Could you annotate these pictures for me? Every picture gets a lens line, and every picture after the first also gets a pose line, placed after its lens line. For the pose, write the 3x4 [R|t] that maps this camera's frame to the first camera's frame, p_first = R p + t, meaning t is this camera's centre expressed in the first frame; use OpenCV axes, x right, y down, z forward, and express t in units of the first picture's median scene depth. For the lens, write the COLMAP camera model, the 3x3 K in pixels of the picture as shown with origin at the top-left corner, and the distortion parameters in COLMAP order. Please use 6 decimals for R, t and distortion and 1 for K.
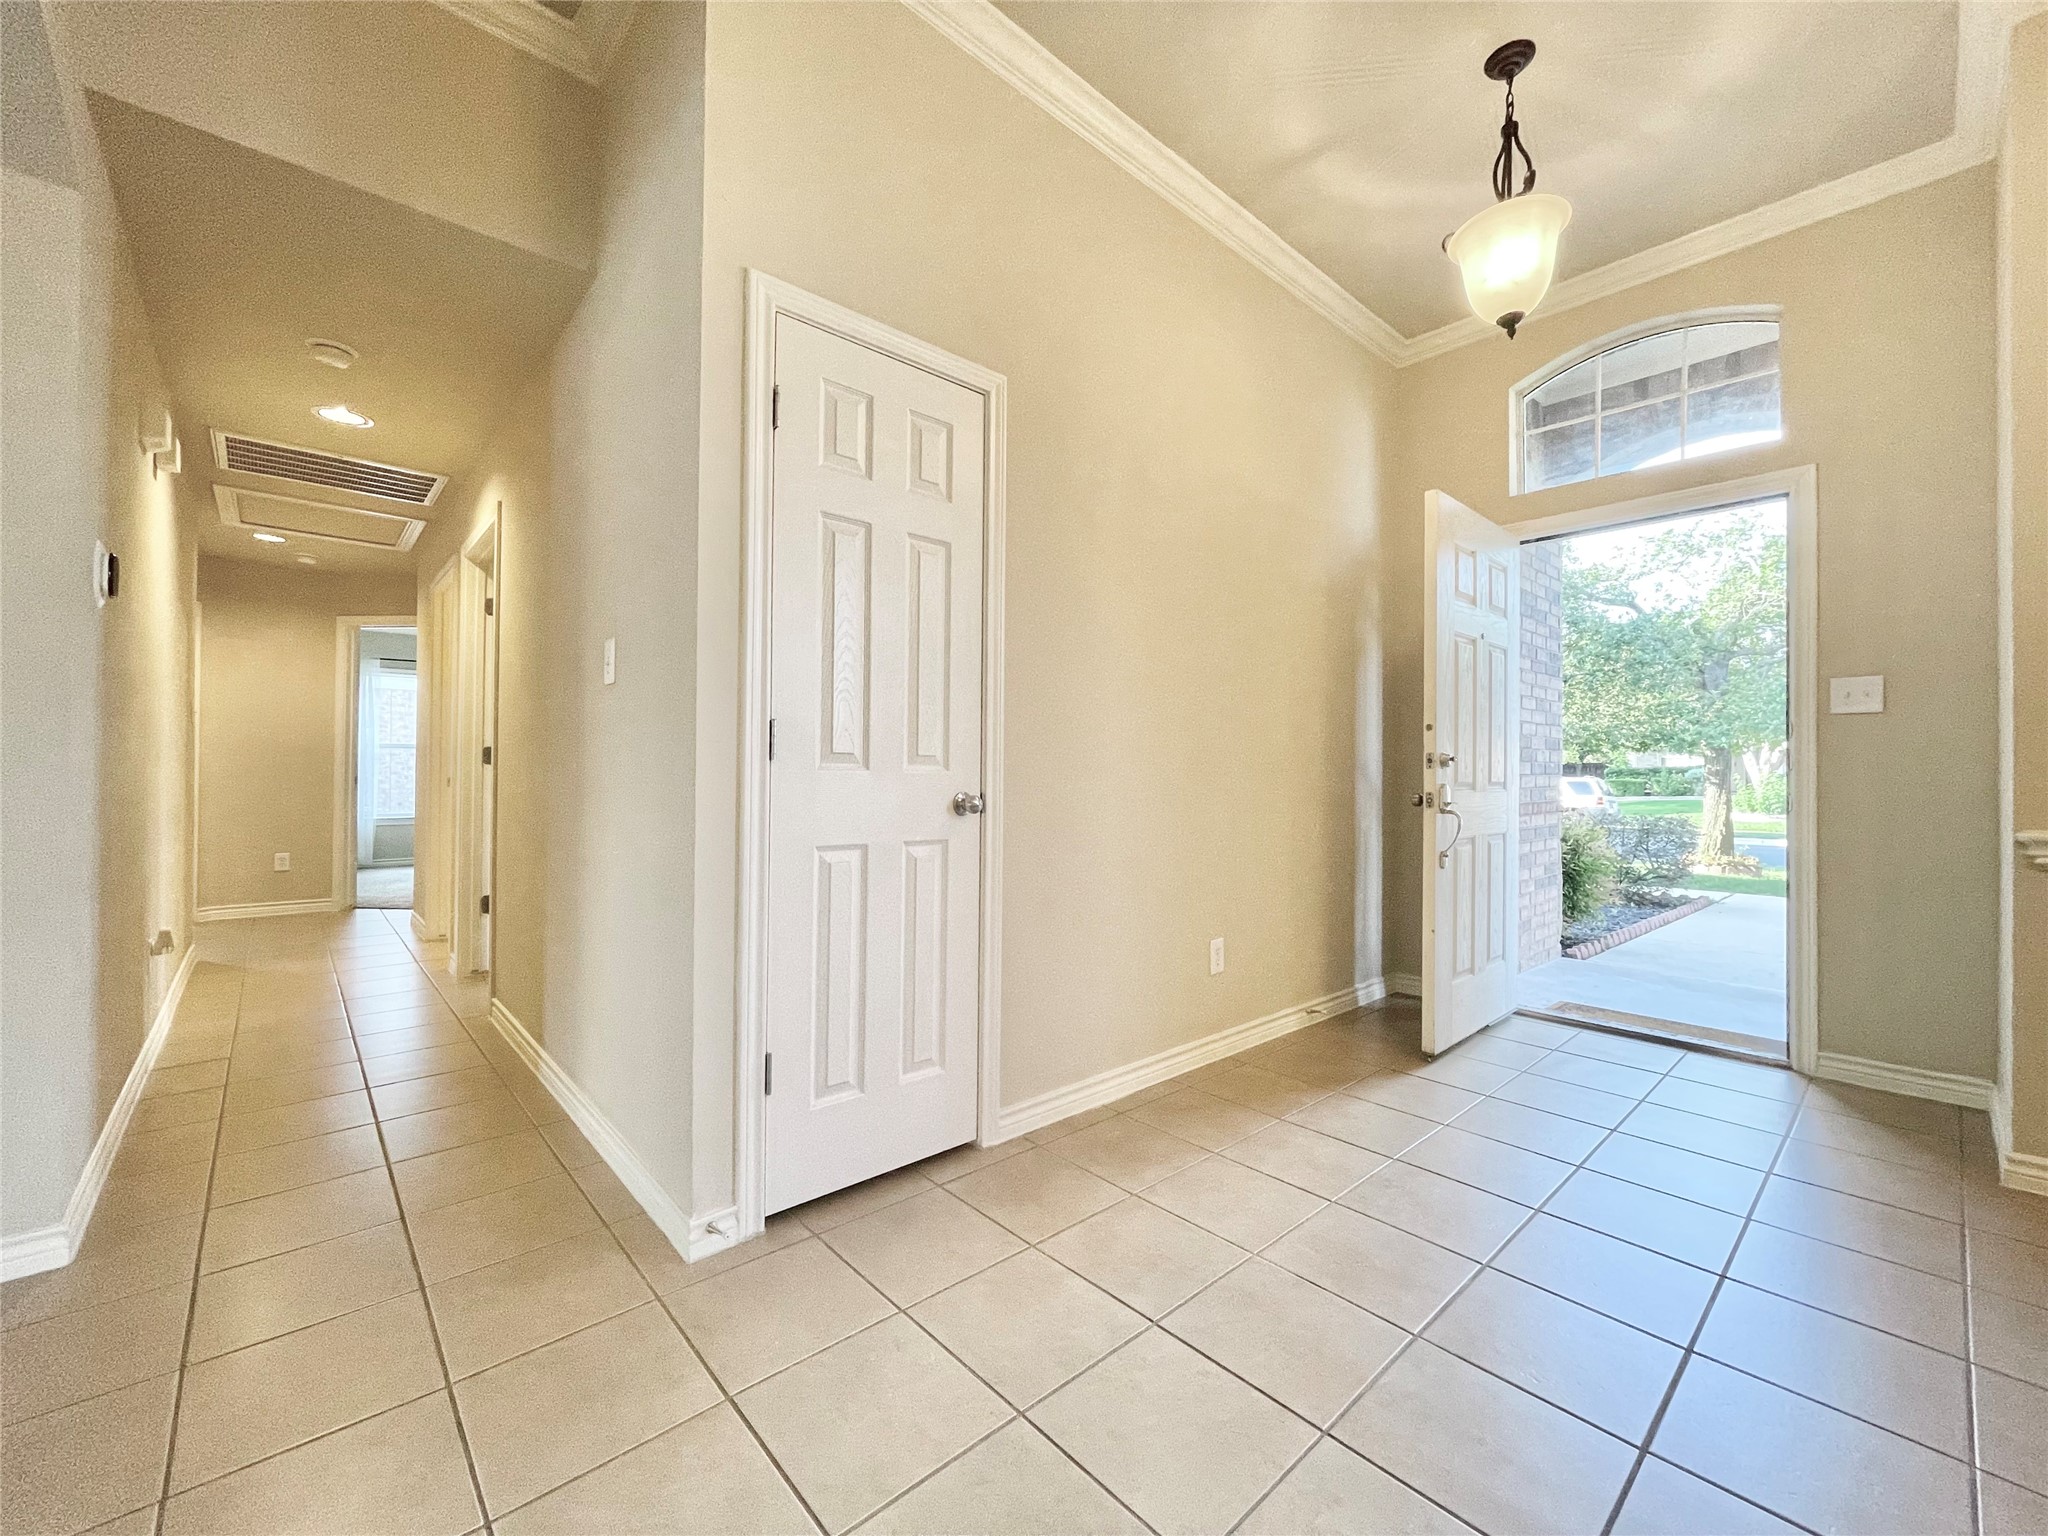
lens RADIAL K [[832.1, 0, 1022.7], [0, 832.1, 772.0], [0, 0, 1]] dist [0.000491, 0.000358]
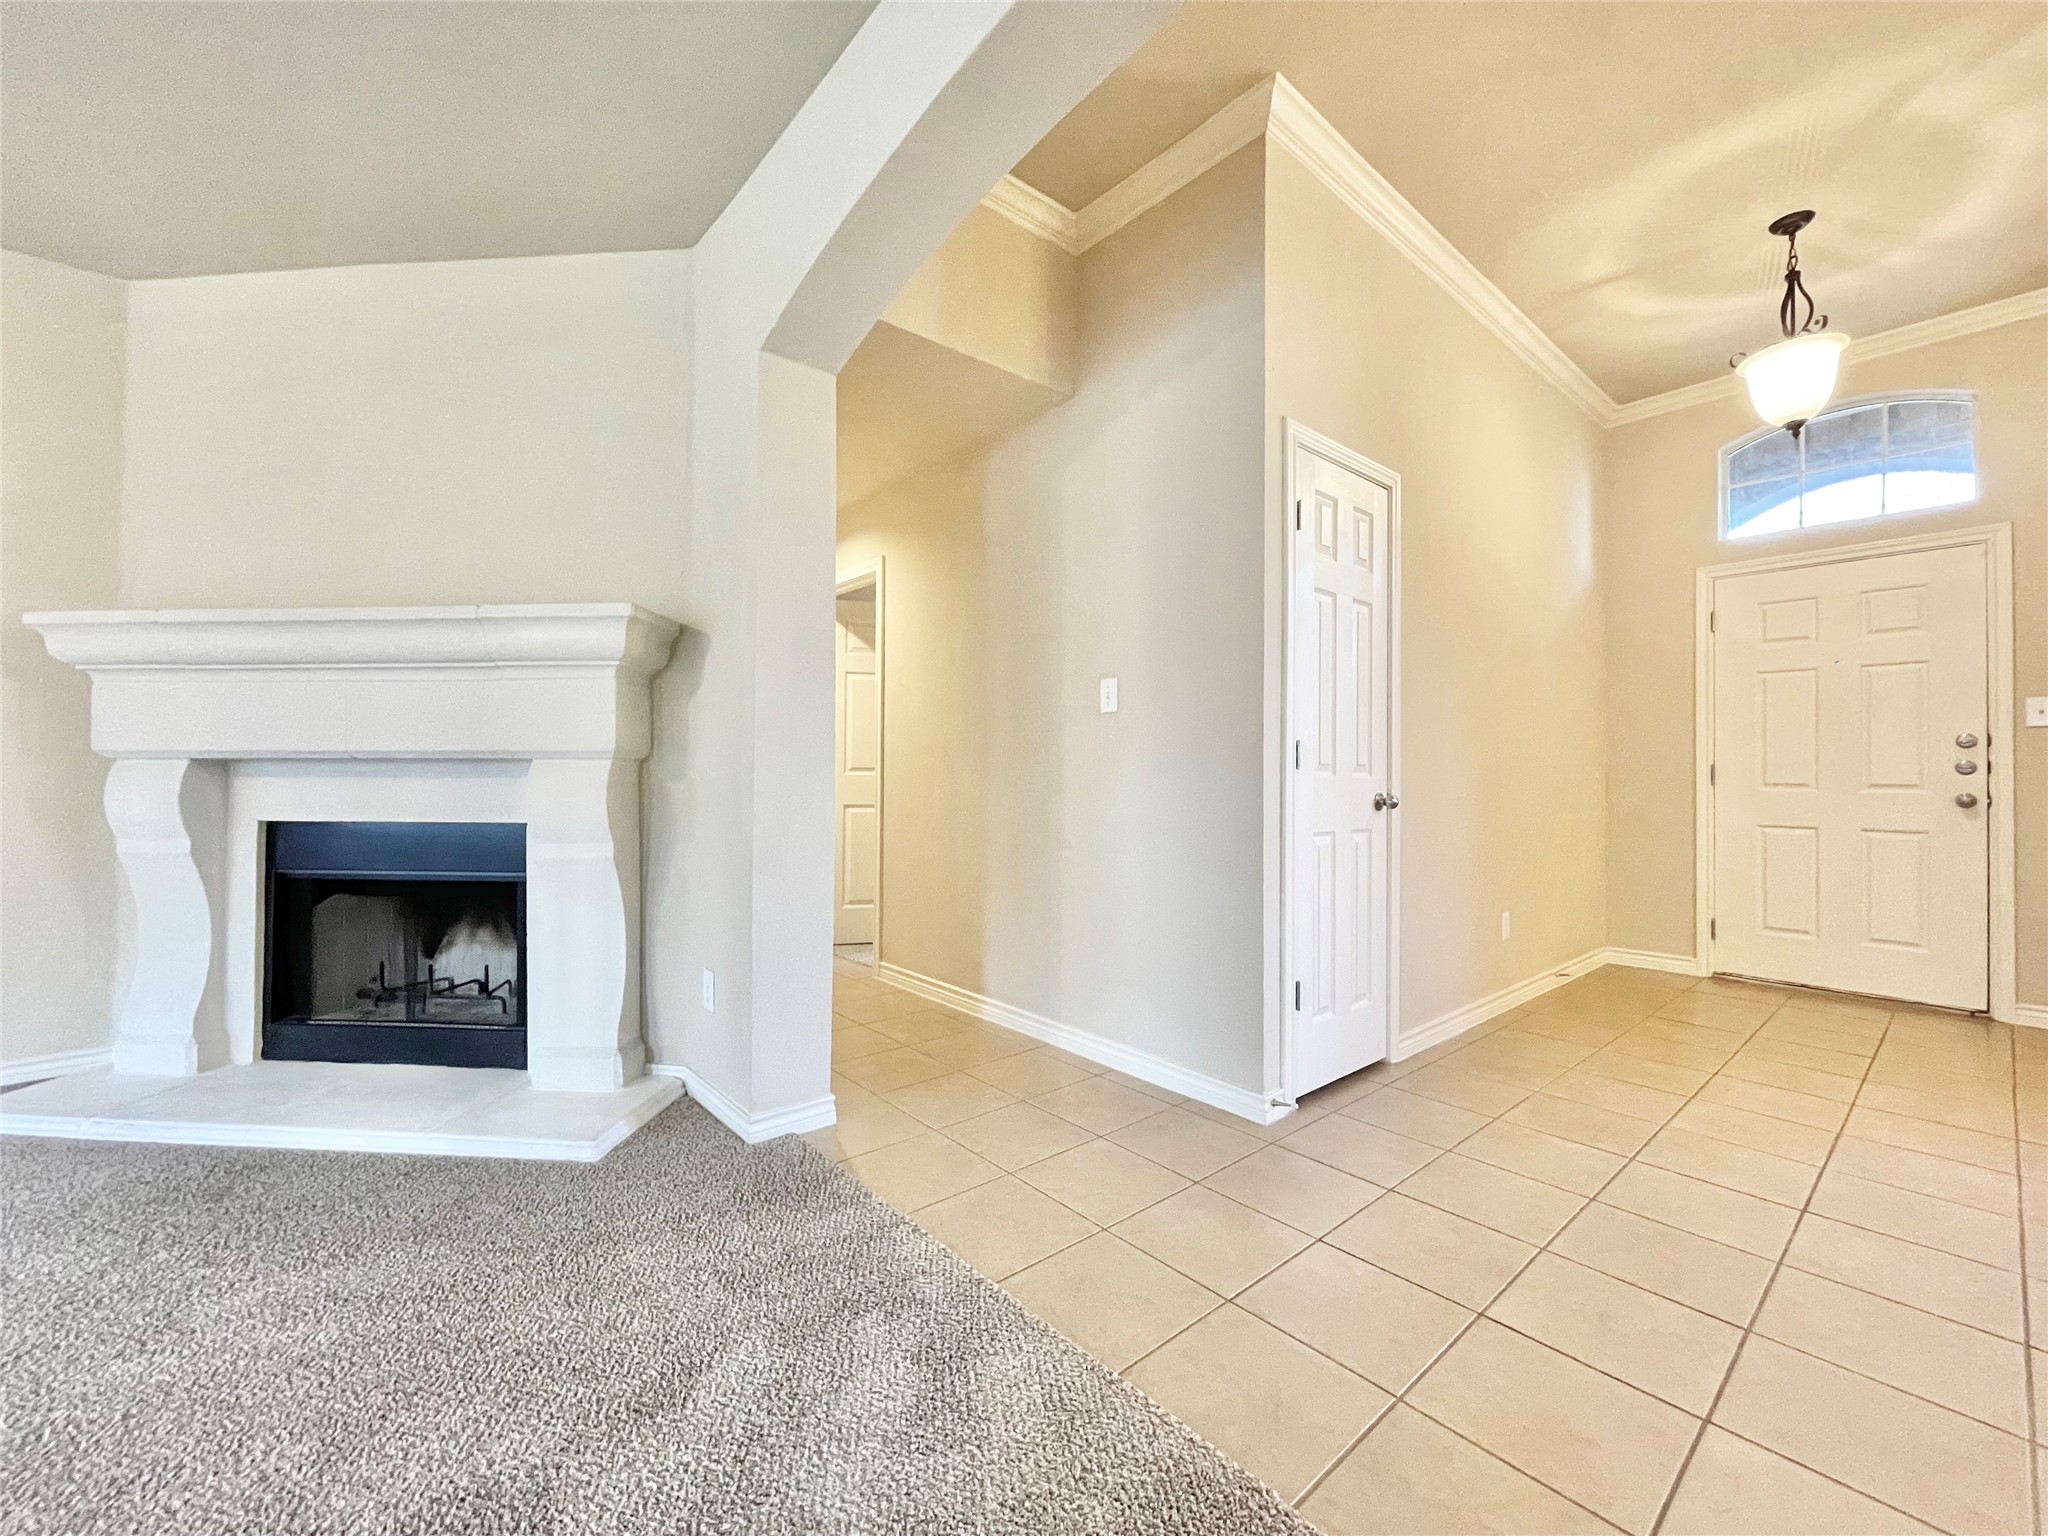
lens RADIAL K [[832.1, 0, 1016.3], [0, 832.1, 769.6], [0, 0, 1]] dist [0.000491, 0.000358]
pose [[0.999622, -0.002427, -0.027368, -0.591484], [0.002326, 0.999990, -0.003737, -0.008097], [0.027377, 0.003672, 0.999618, -0.322055]]
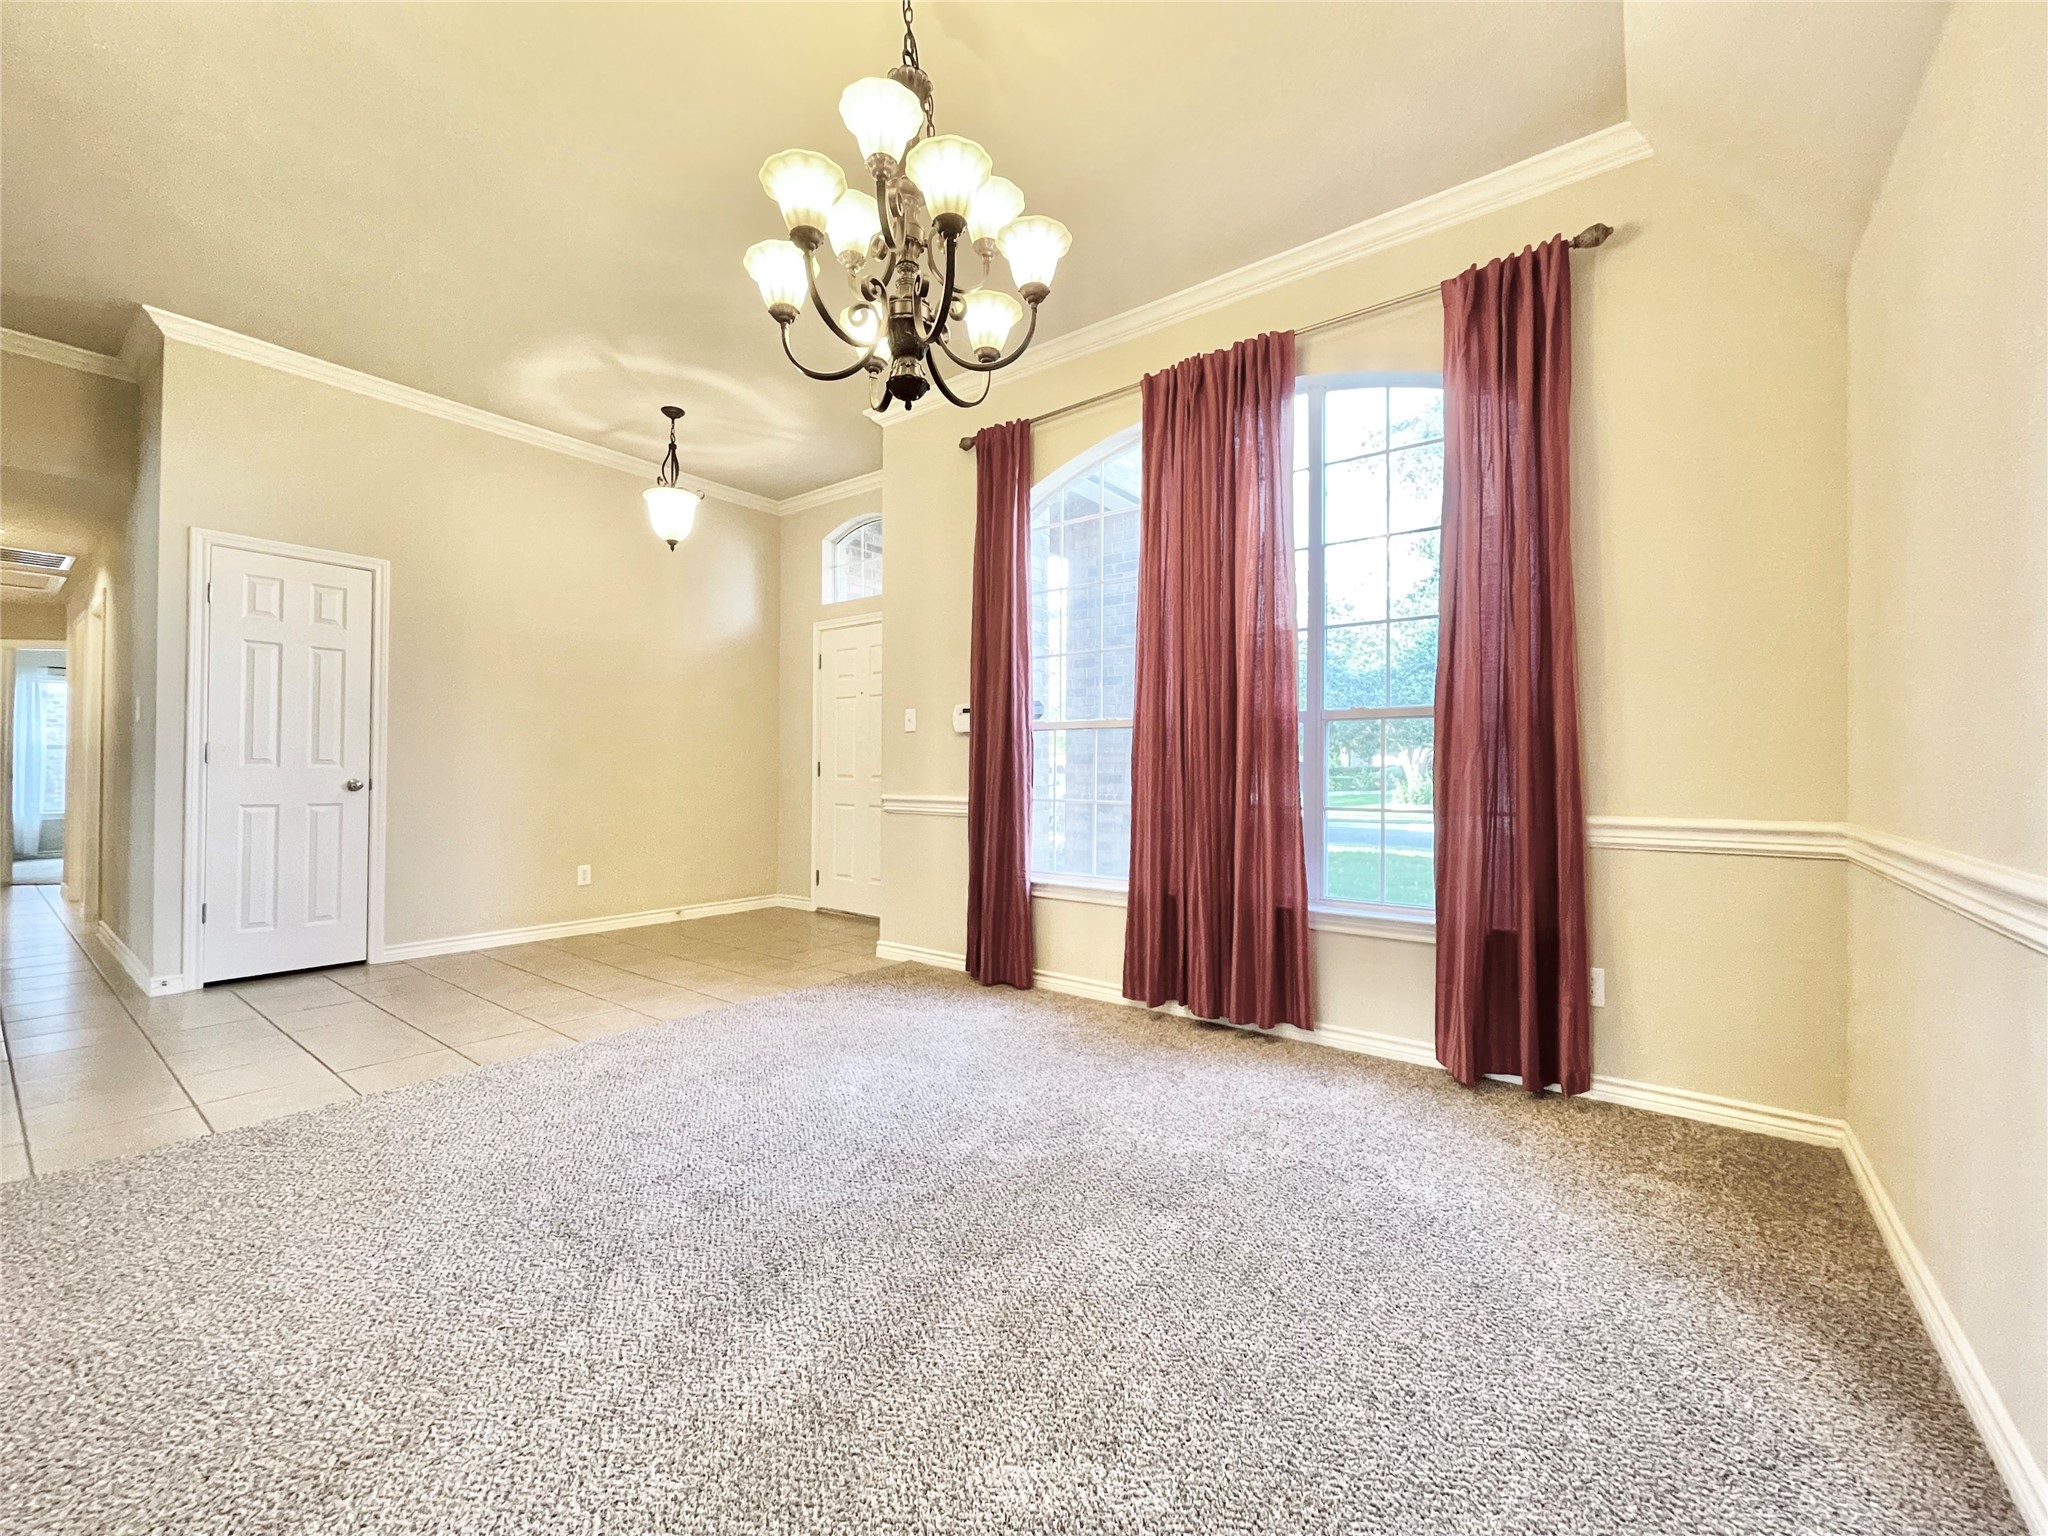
lens RADIAL K [[832.1, 0, 1024.3], [0, 832.1, 773.4], [0, 0, 1]] dist [0.000491, 0.000358]
pose [[0.983298, -0.002128, 0.181992, 1.066053], [0.001883, 0.999997, 0.001518, 0.010635], [-0.181995, -0.001150, 0.983299, -1.136499]]
